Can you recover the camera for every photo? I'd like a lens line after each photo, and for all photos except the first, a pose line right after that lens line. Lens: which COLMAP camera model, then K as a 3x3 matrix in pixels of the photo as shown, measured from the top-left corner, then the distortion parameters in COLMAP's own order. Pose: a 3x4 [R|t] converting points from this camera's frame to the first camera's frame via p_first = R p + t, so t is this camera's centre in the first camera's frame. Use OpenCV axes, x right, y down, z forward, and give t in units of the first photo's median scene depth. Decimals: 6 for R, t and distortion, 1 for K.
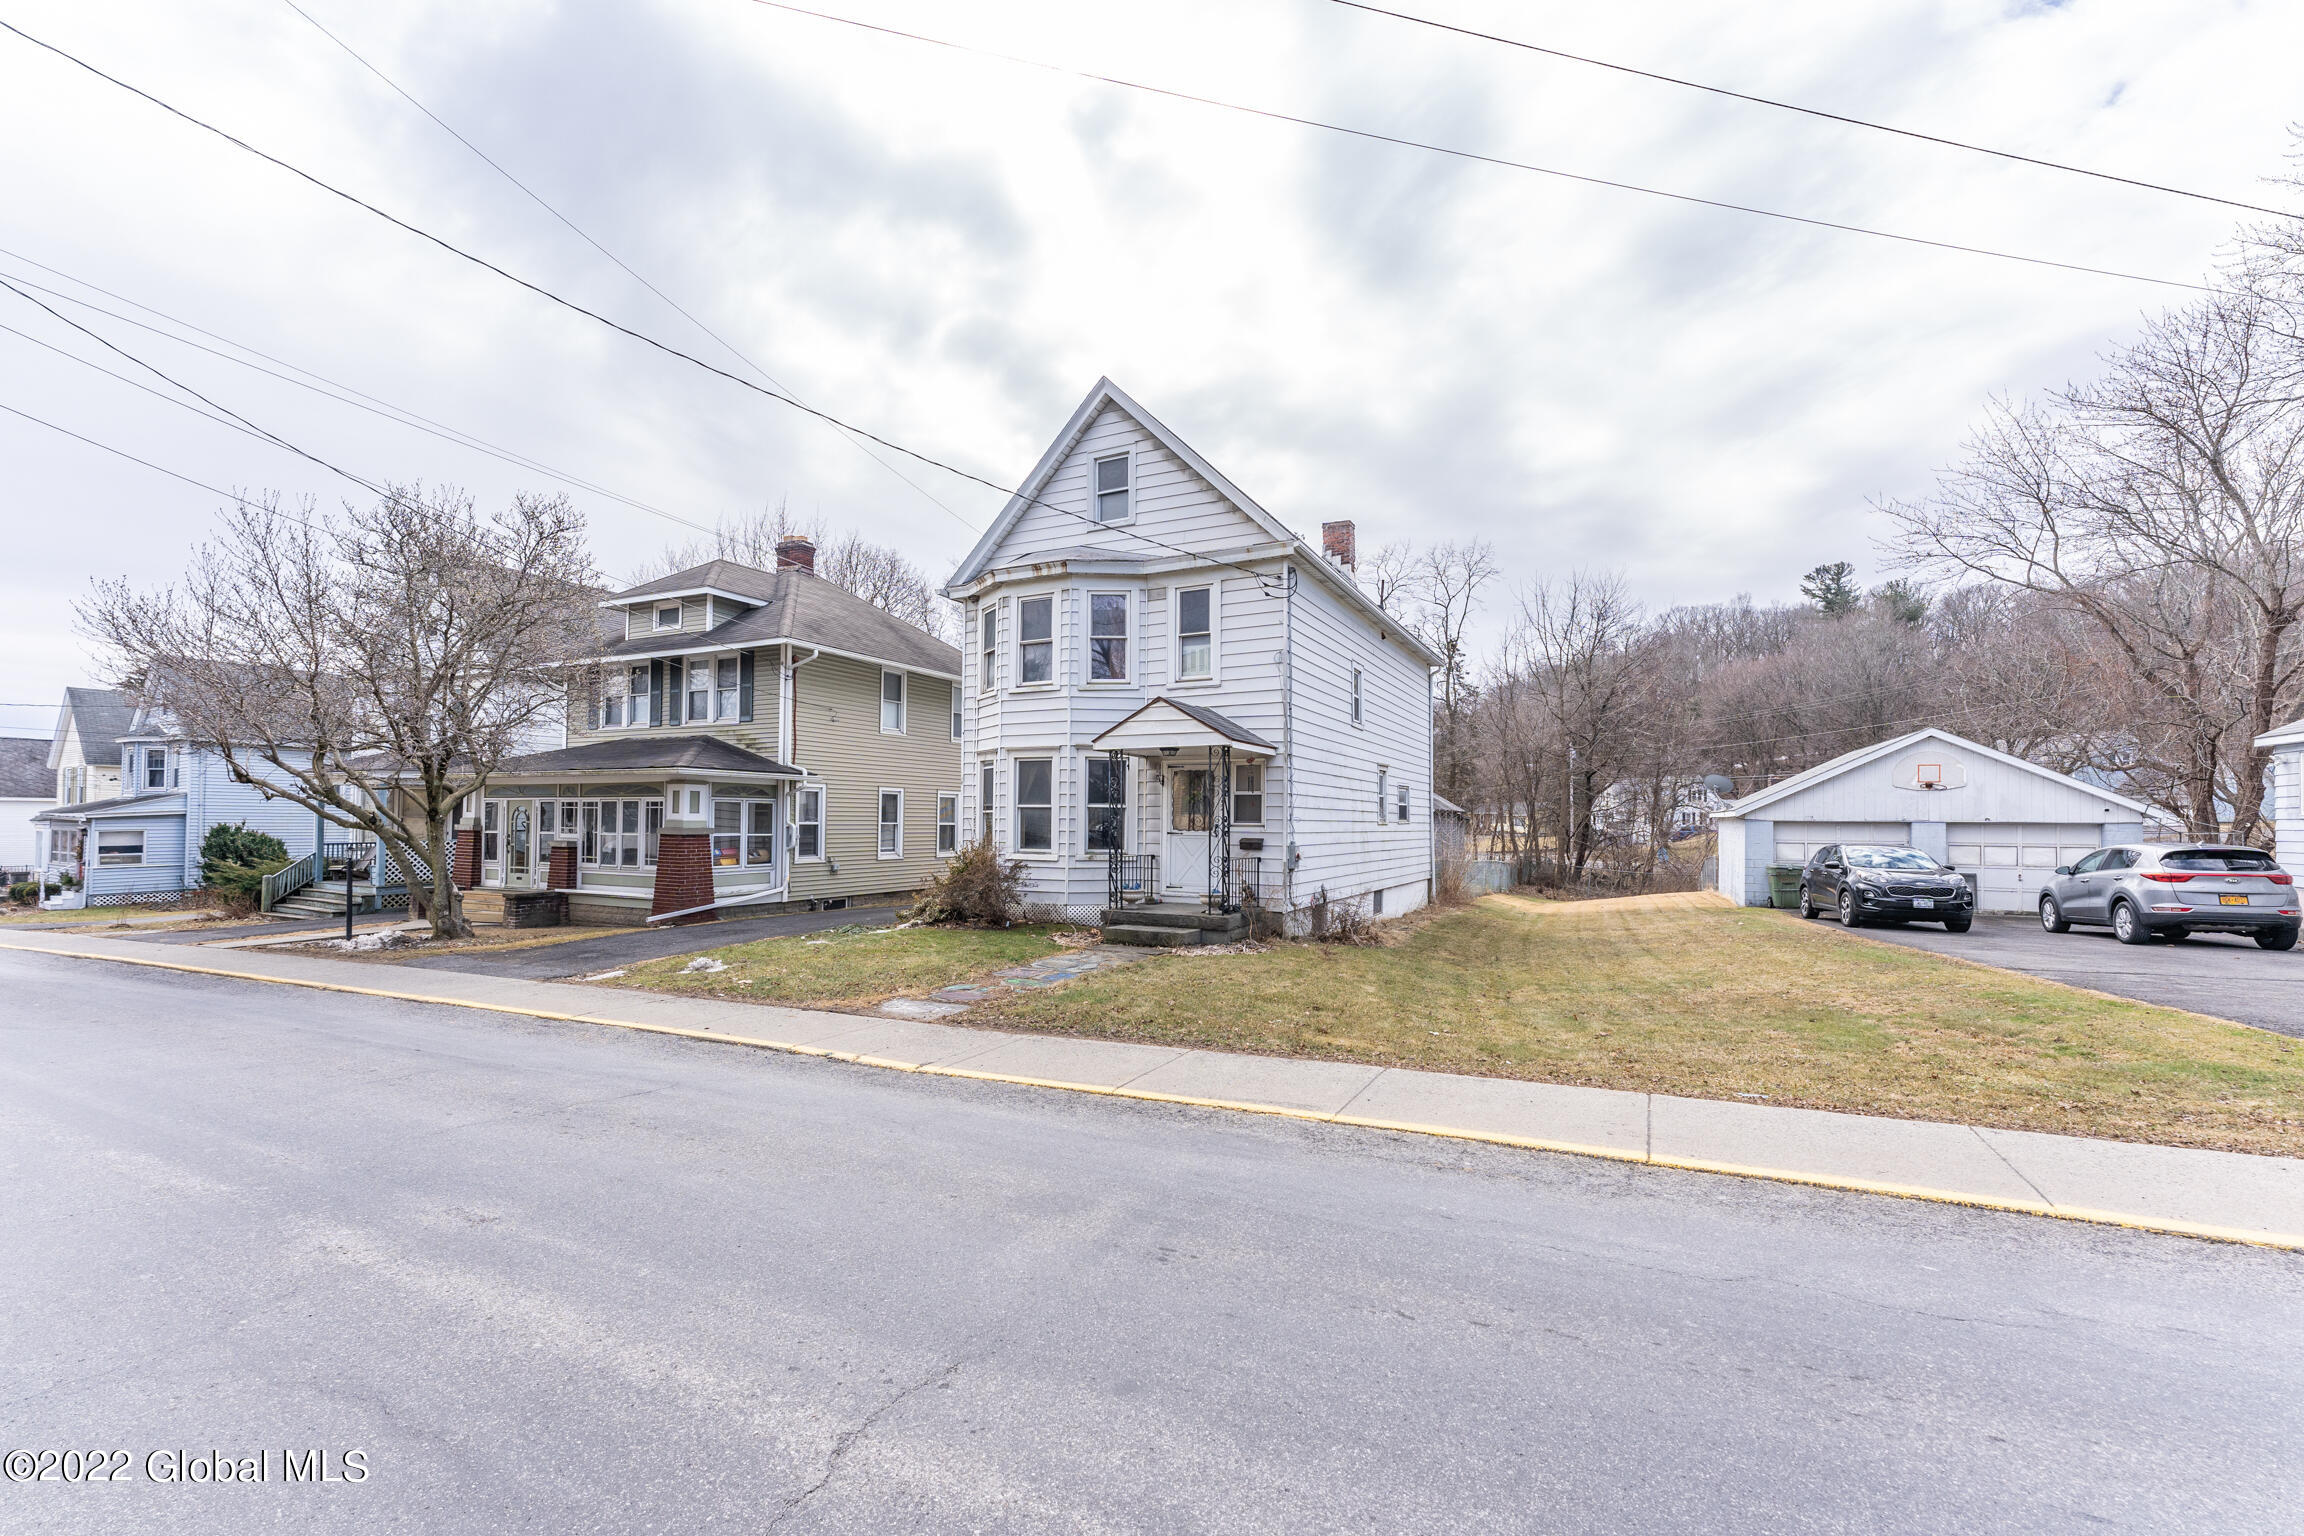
lens RADIAL K [[957.4, 0, 1162.6], [0, 957.4, 684.5], [0, 0, 1]] dist [0.000402, 0.000082]
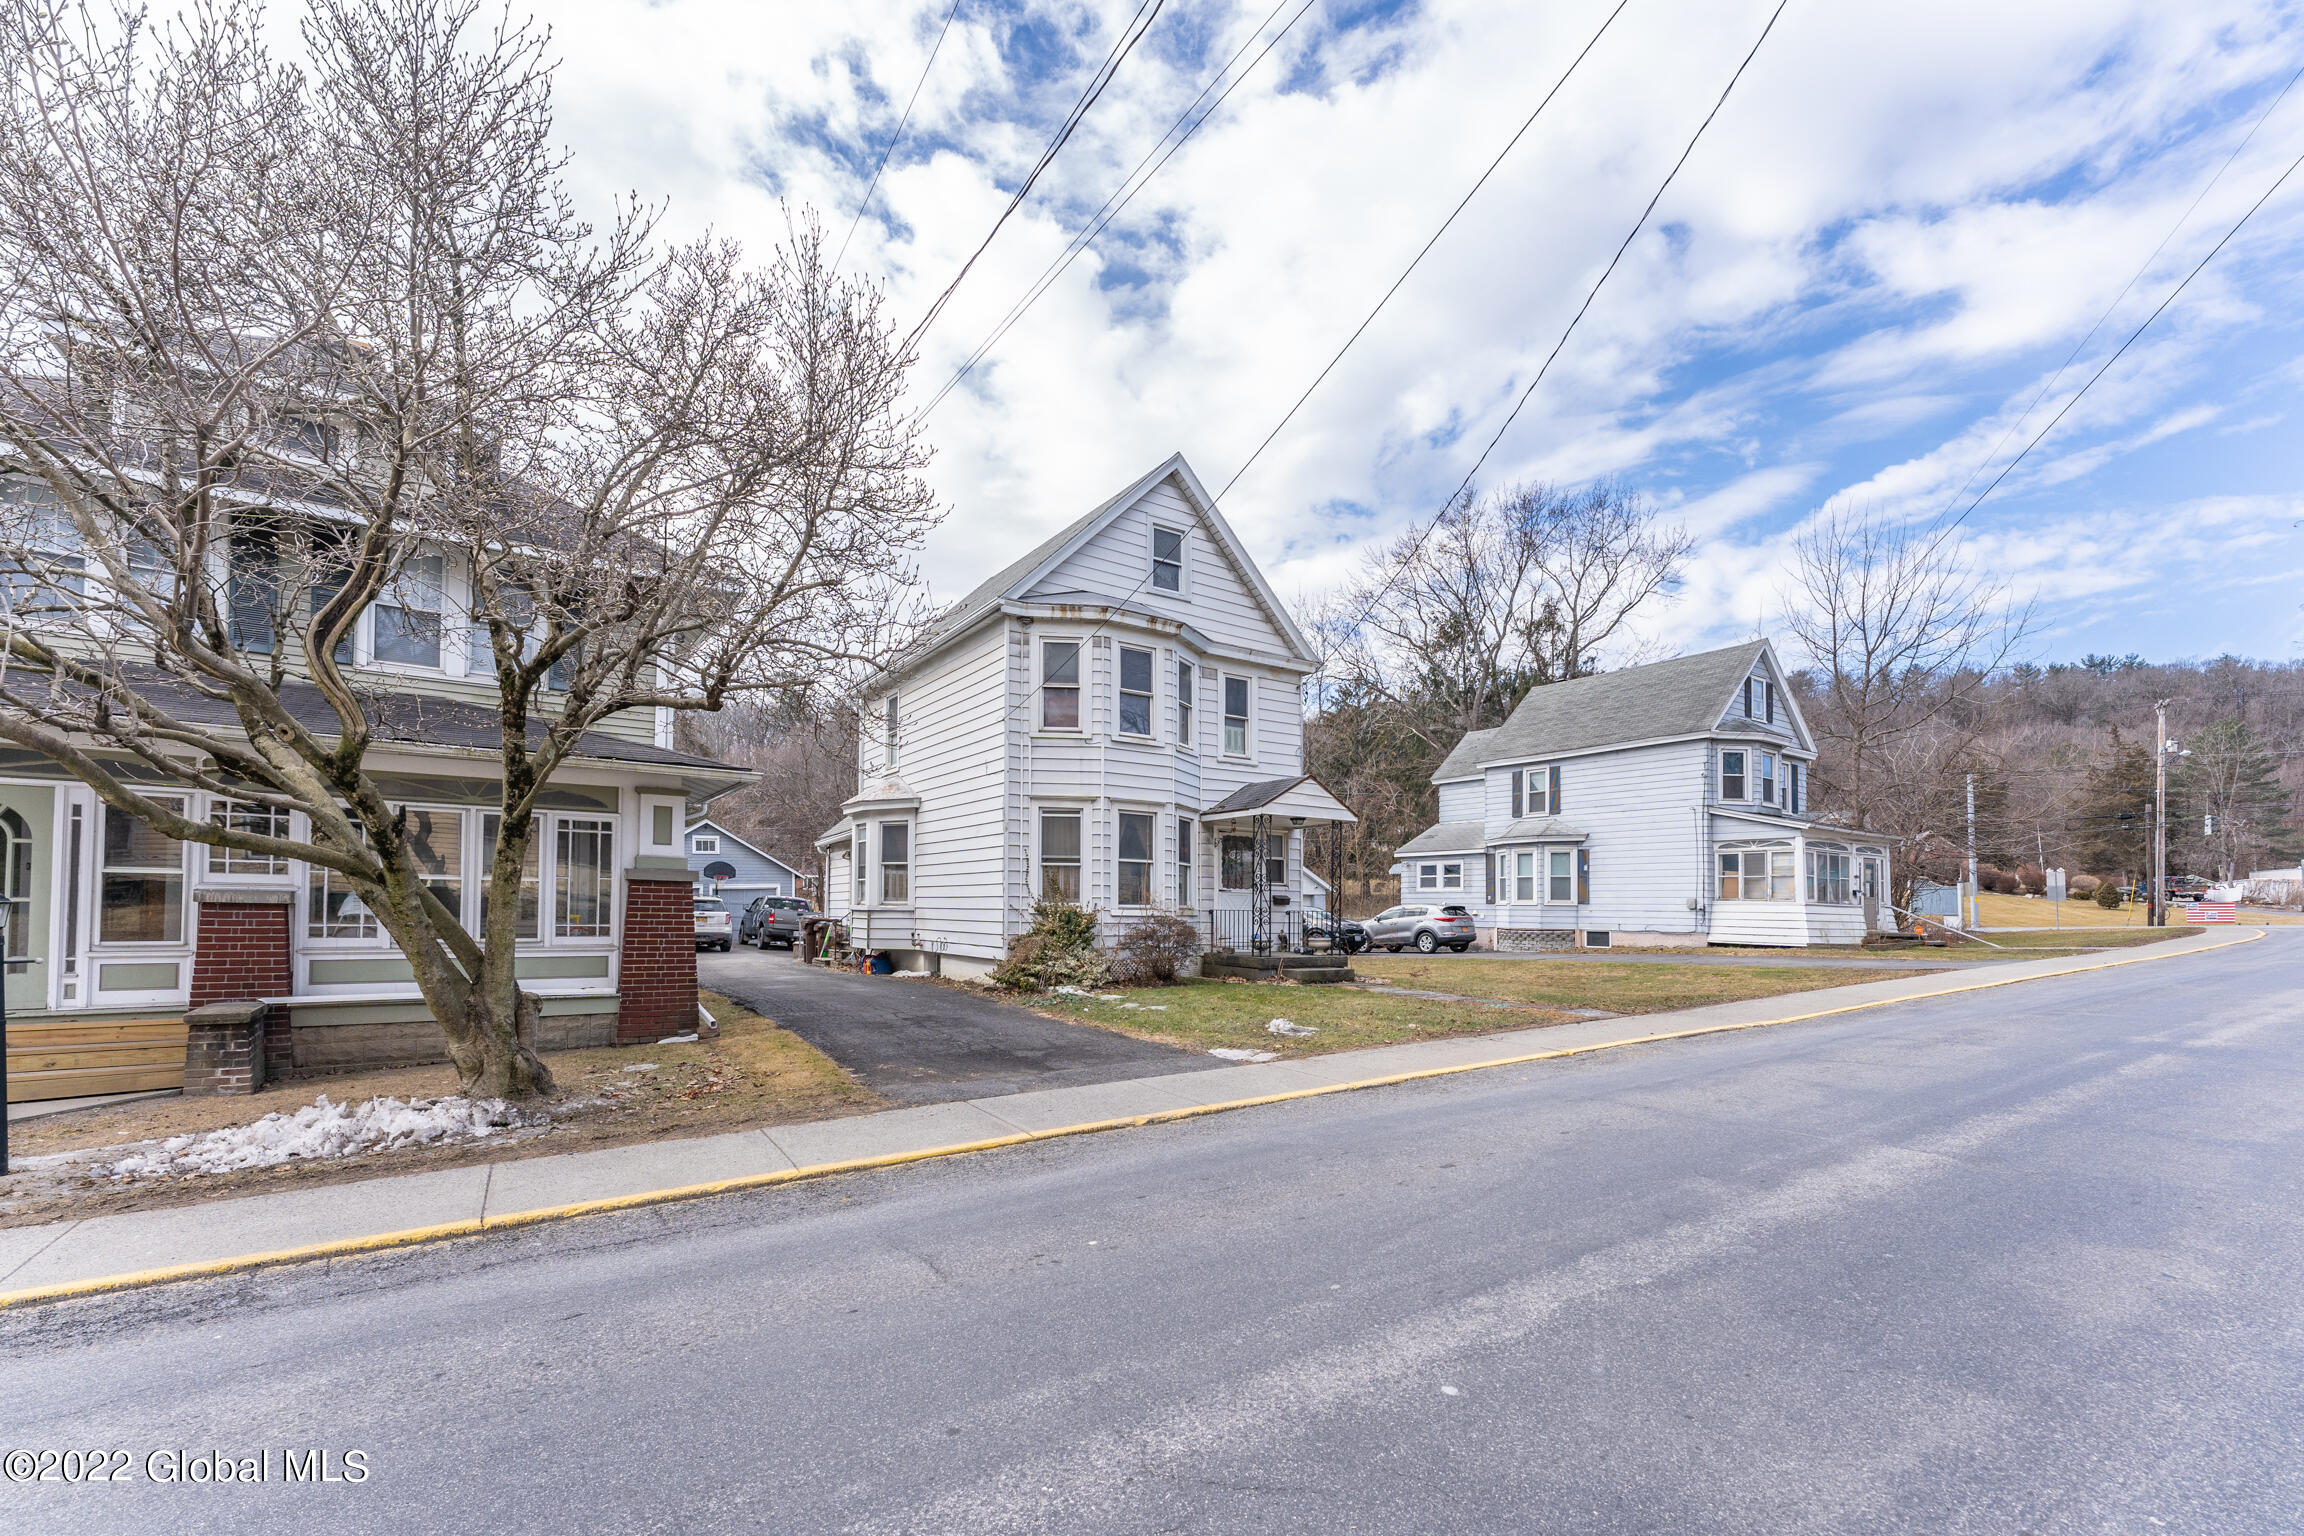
lens RADIAL K [[958.5, 0, 1185.8], [0, 958.5, 764.9], [0, 0, 1]] dist [-0.000452, -0.000024]
pose [[0.471226, 0.130181, 0.872353, -0.952067], [-0.127263, 0.988734, -0.078803, 0.098018], [-0.872783, -0.073885, 0.482484, 0.483396]]
